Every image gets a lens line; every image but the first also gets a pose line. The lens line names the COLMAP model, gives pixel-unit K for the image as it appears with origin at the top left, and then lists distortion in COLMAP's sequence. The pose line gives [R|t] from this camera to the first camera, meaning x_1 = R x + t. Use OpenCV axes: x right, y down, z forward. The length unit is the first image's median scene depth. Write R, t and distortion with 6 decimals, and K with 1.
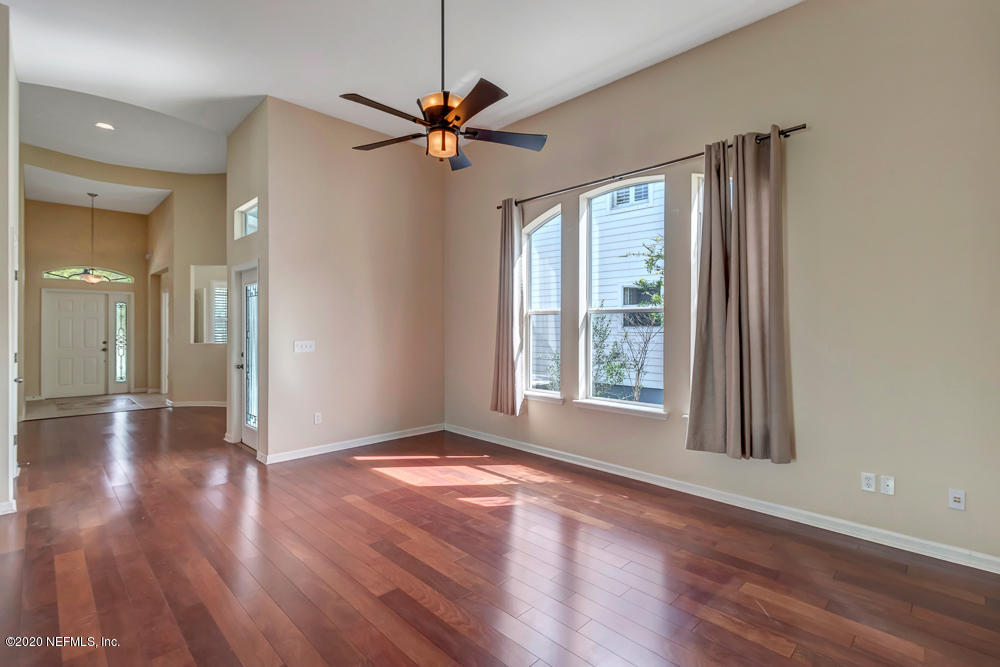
lens RADIAL K [[467.8, 0, 494.3], [0, 467.8, 330.0], [0, 0, 1]] dist [0.000809, 0.000749]
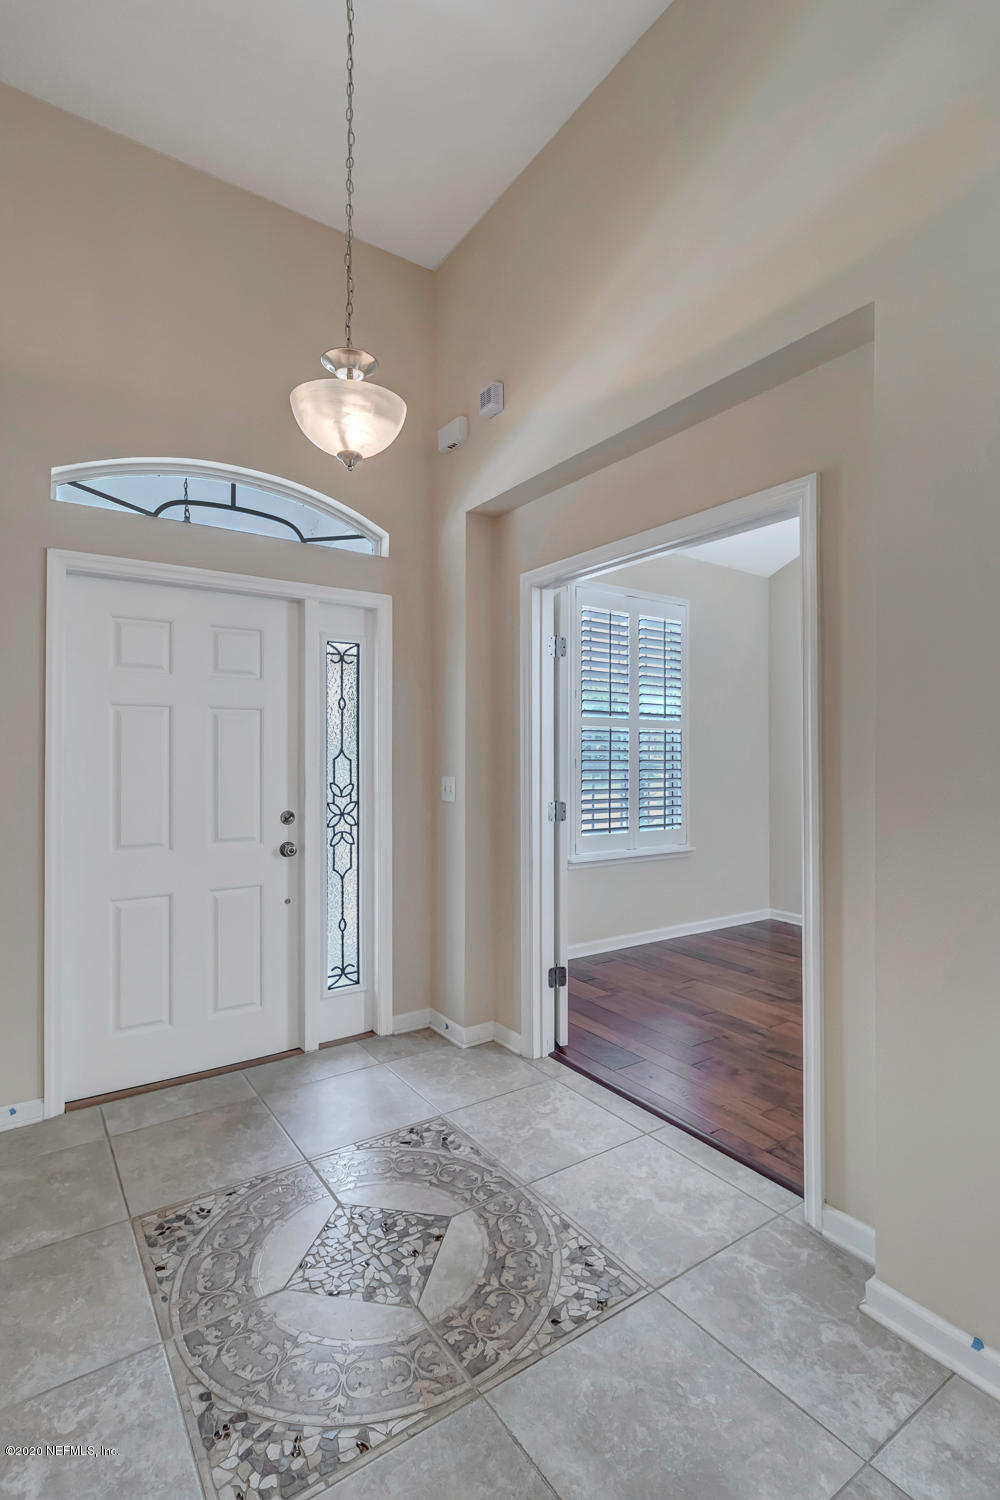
lens RADIAL K [[701.6, 0, 496.1], [0, 701.6, 751.4], [0, 0, 1]] dist [0.000809, 0.000749]
pose [[0.986622, -0.002506, -0.163003, -0.680002], [0.002057, 0.999994, -0.002923, -0.003440], [0.163009, 0.002548, 0.986621, 0.686791]]
